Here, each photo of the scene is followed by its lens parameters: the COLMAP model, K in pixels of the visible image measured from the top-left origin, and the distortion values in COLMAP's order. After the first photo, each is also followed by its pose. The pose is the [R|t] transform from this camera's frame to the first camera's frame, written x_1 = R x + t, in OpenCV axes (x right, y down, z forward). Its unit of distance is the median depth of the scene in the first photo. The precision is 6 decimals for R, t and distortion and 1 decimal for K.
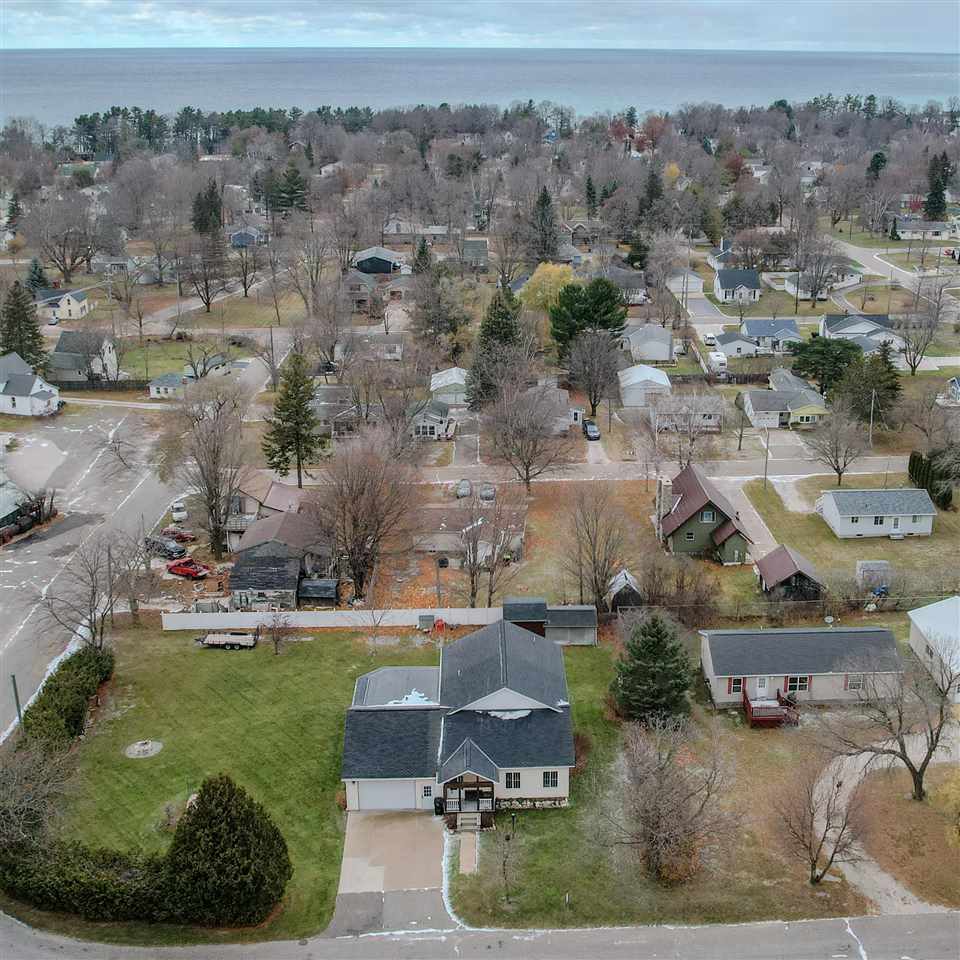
lens RADIAL K [[1316.9, 0, 480.0], [0, 1316.9, 480.0], [0, 0, 1]] dist [-0.040897, 0.022237]
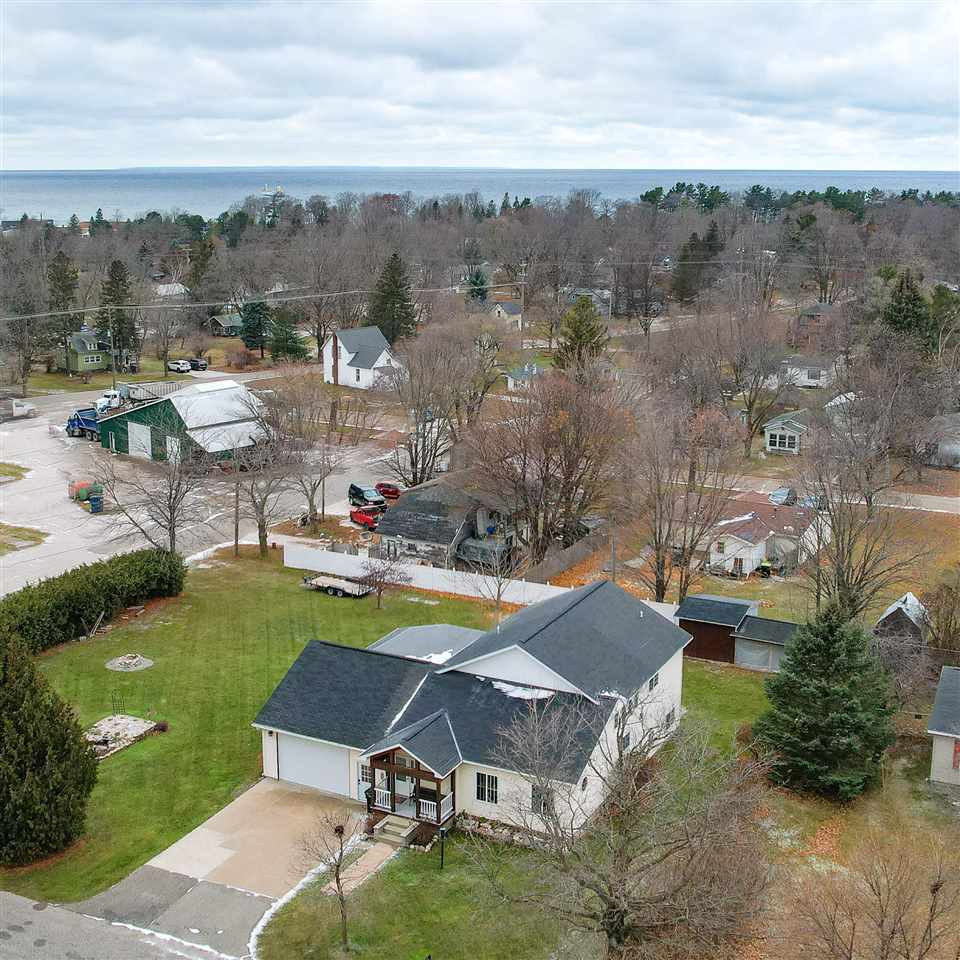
lens RADIAL K [[1316.9, 0, 480.0], [0, 1316.9, 480.0], [0, 0, 1]] dist [-0.040897, 0.022237]
pose [[0.861529, 0.105722, -0.496578, 0.314048], [-0.173796, 0.980400, -0.092796, 0.143446], [0.477035, 0.166250, 0.863017, 0.436336]]
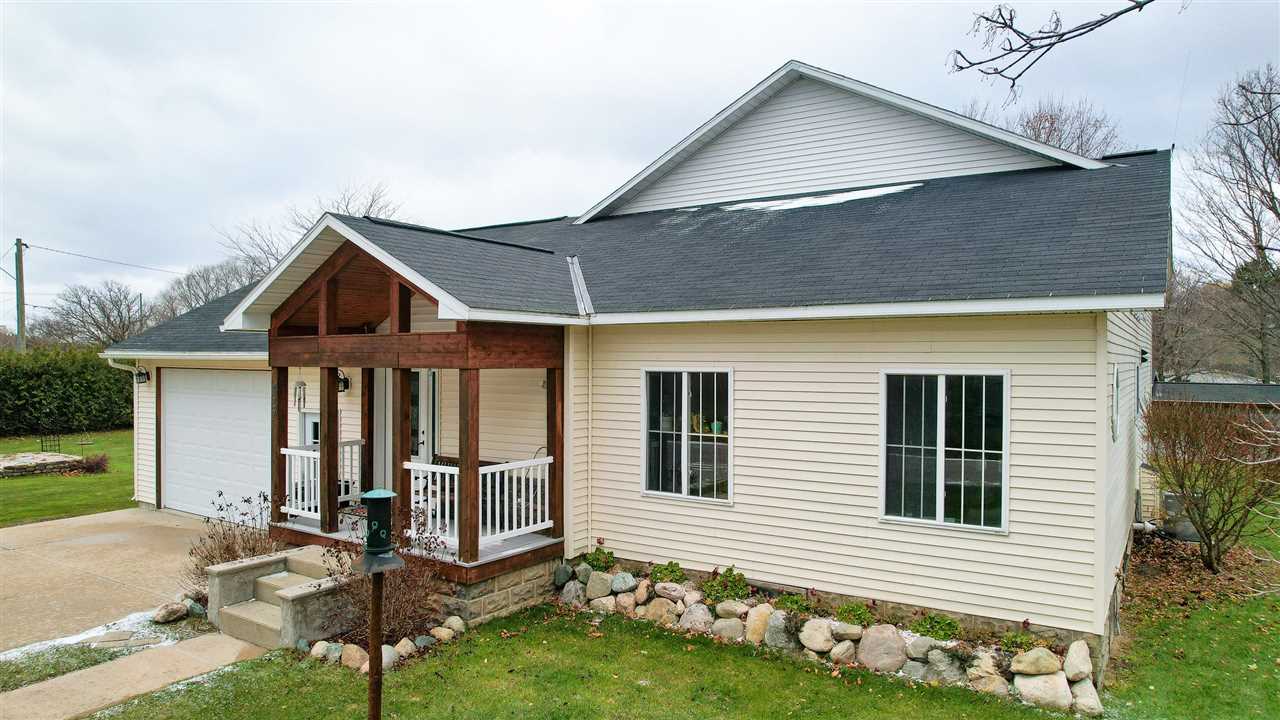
lens RADIAL K [[830.0, 0, 641.5], [0, 830.0, 381.2], [0, 0, 1]] dist [-0.000313, -0.000043]
pose [[0.797922, 0.009505, -0.602686, 0.078566], [-0.215600, 0.938226, -0.270645, 0.248969], [0.562884, 0.345893, 0.750680, 0.918868]]
